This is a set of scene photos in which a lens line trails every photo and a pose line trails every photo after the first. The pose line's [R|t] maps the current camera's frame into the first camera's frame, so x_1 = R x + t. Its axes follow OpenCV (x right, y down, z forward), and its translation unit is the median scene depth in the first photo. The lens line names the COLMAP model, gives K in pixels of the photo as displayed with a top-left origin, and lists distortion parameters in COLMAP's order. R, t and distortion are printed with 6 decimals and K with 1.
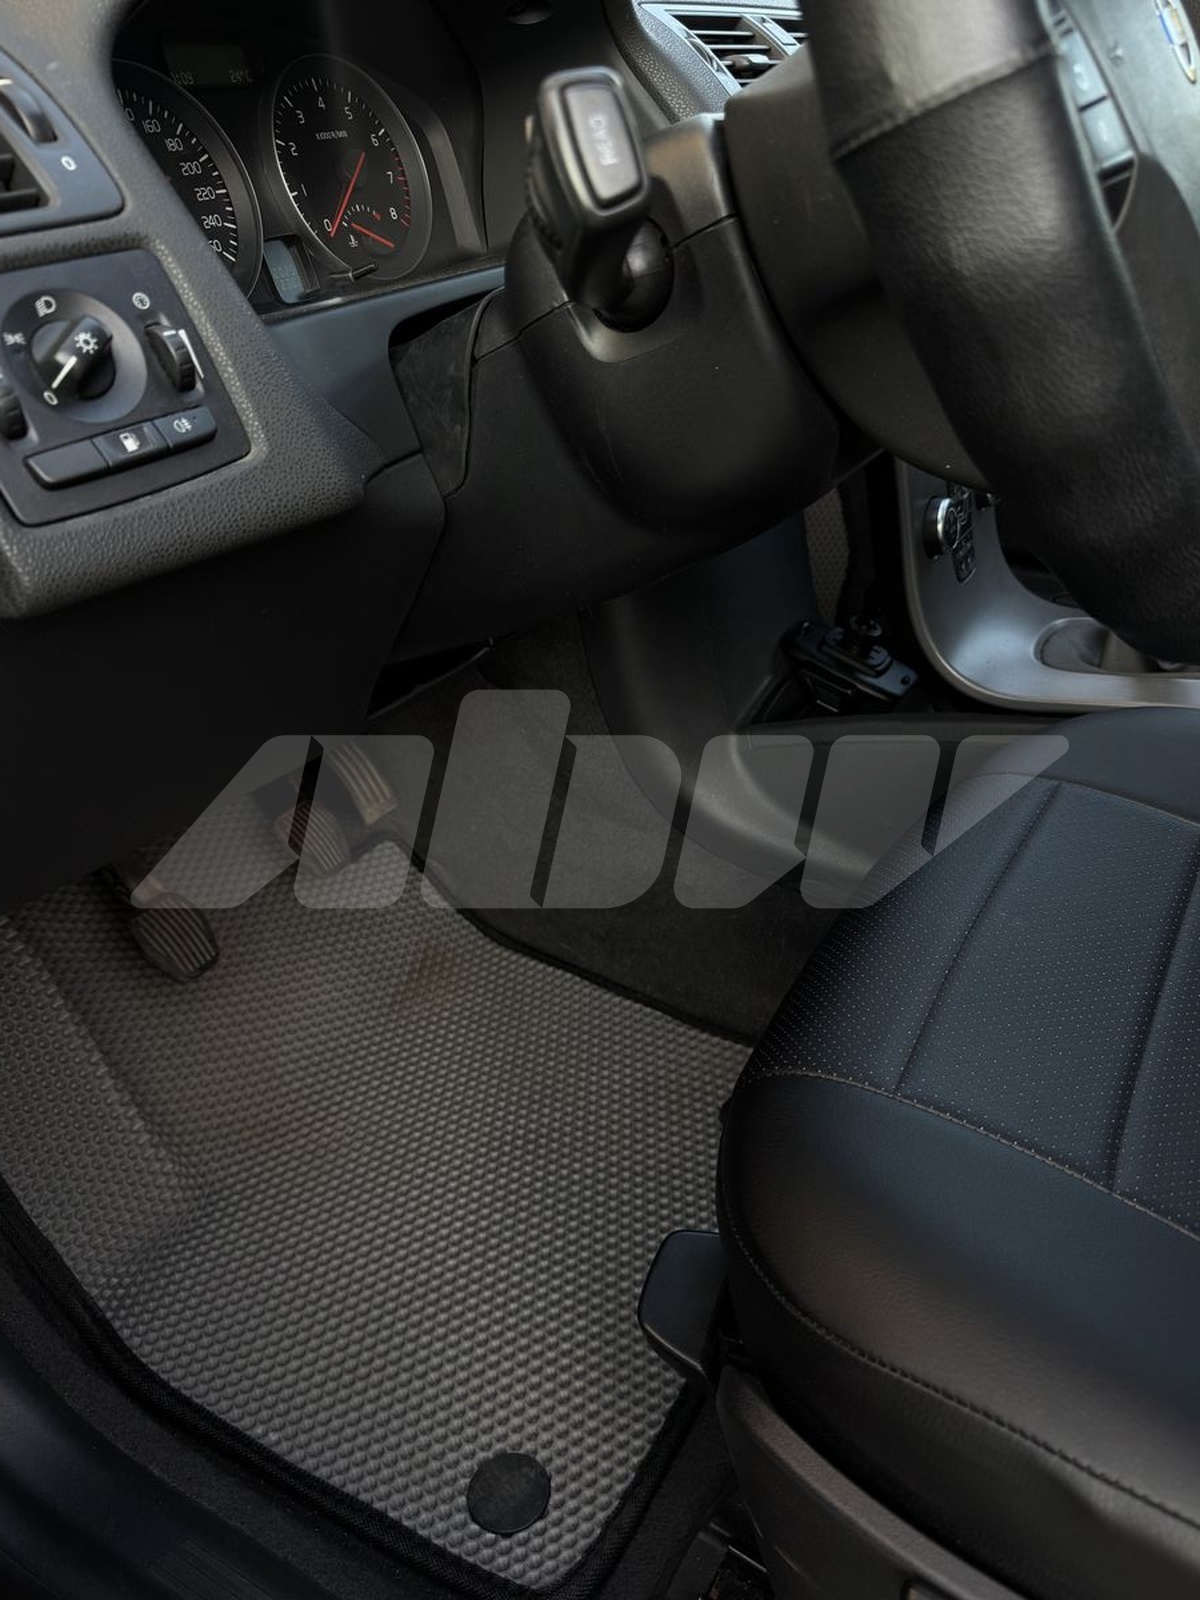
lens RADIAL K [[1241.8, 0, 599.6], [0, 1241.8, 824.3], [0, 0, 1]] dist [0.004951, -0.001426]
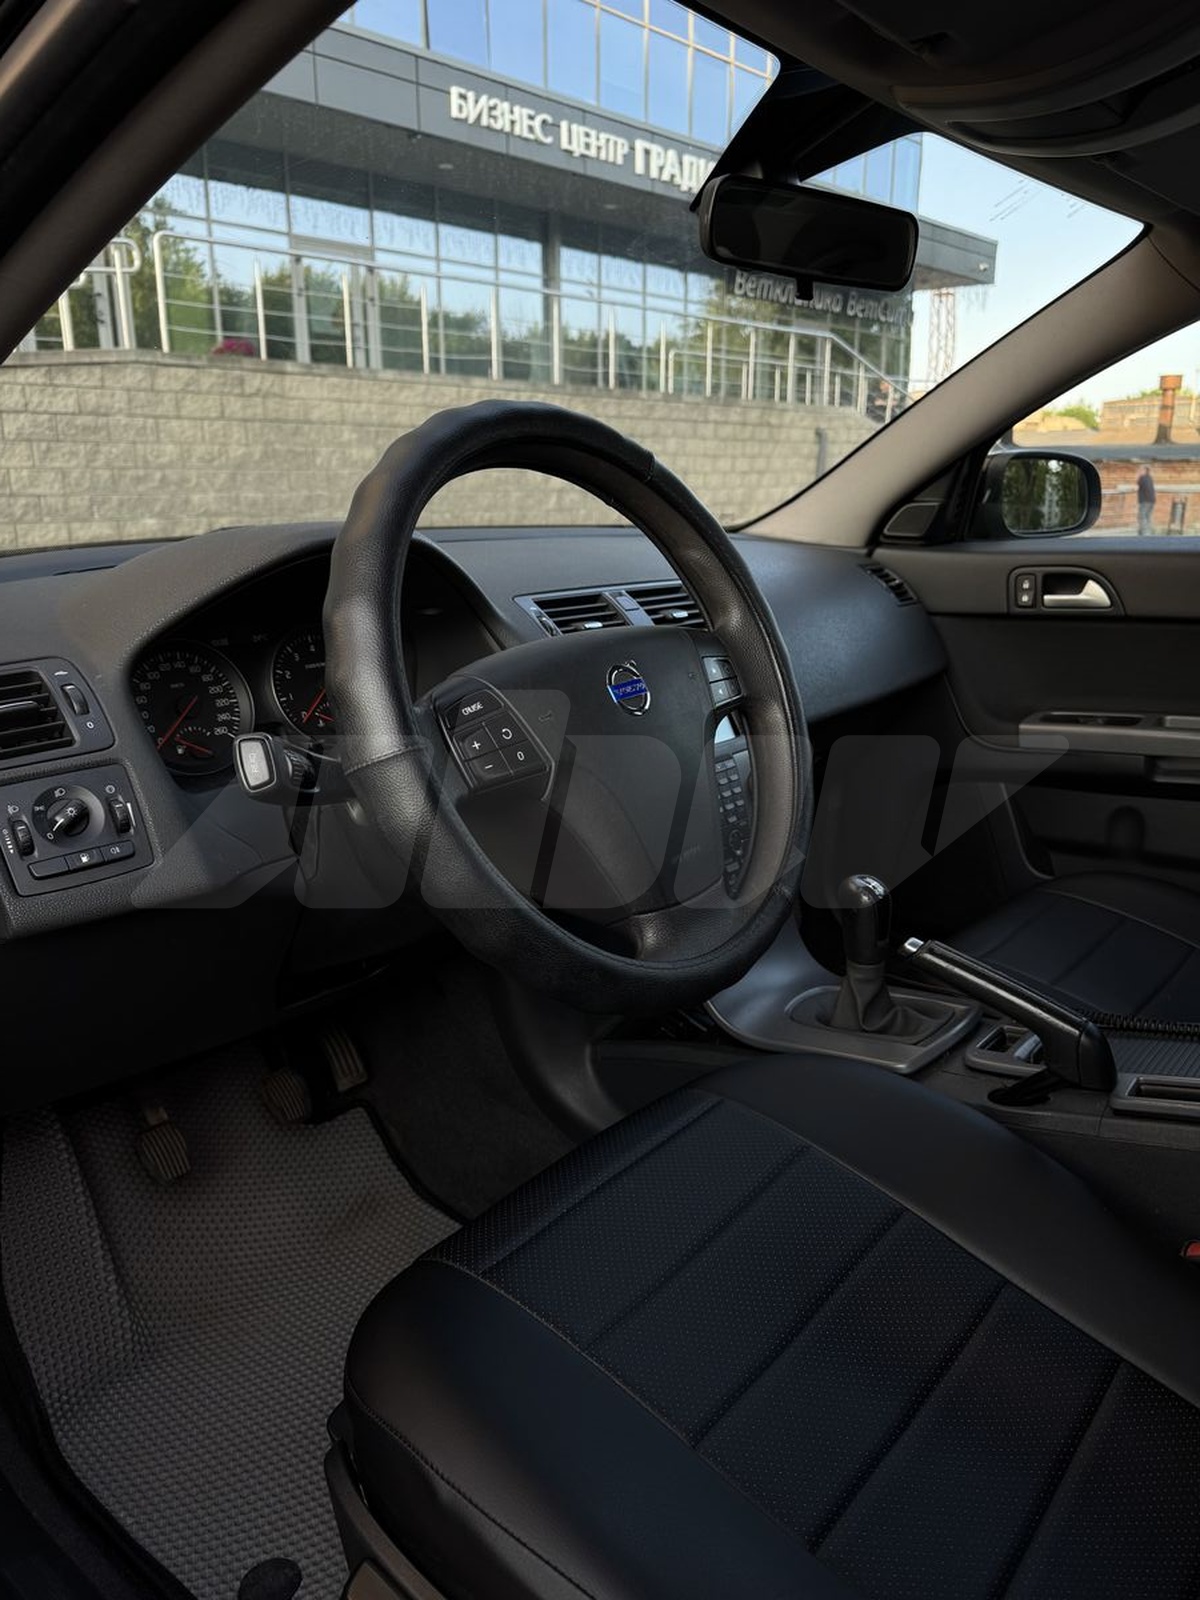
lens RADIAL K [[1232.2, 0, 653.1], [0, 1232.2, 799.3], [0, 0, 1]] dist [0.001904, -0.009118]
pose [[0.986193, 0.068528, -0.150755, 0.780008], [-0.106687, 0.959179, -0.261905, 0.025187], [0.126653, 0.274373, 0.953246, -0.770261]]
